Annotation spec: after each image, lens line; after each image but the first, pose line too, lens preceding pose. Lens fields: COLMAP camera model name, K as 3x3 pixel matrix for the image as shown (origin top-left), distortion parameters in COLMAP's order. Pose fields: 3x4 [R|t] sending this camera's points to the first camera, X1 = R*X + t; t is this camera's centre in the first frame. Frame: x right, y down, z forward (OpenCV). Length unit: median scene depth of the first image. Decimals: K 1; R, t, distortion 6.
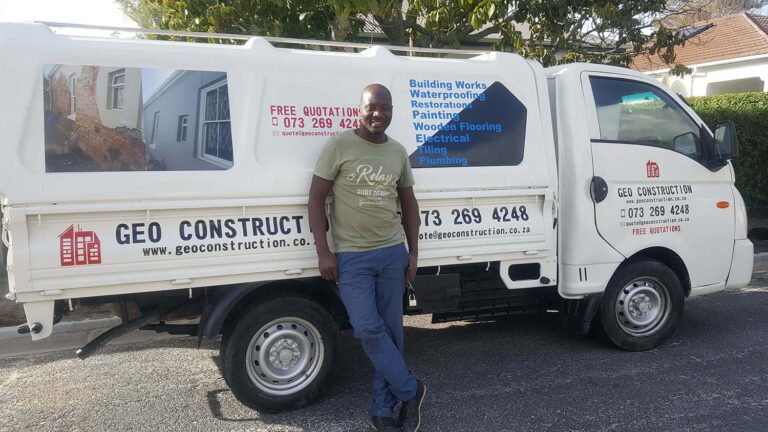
lens RADIAL K [[605.4, 0, 385.5], [0, 605.4, 209.4], [0, 0, 1]] dist [-0.024757, -0.002436]
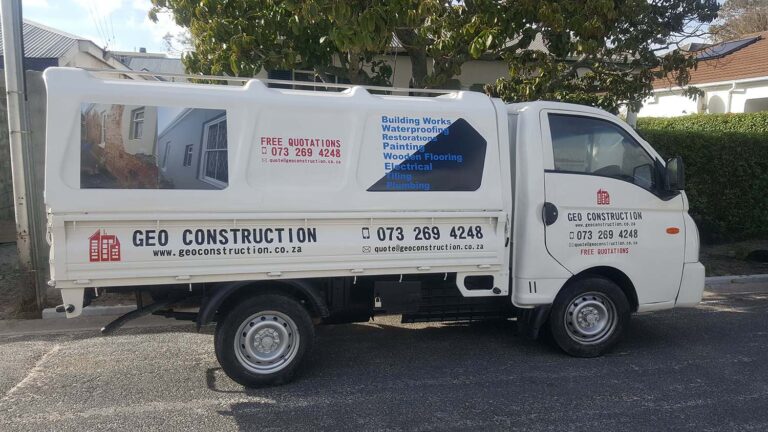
lens RADIAL K [[605.4, 0, 382.1], [0, 605.4, 221.6], [0, 0, 1]] dist [-0.024757, -0.002436]
pose [[0.996225, 0.039844, -0.077129, 0.138562], [-0.038465, 0.999074, 0.019281, -0.031036], [0.077826, -0.016241, 0.996835, -0.181283]]
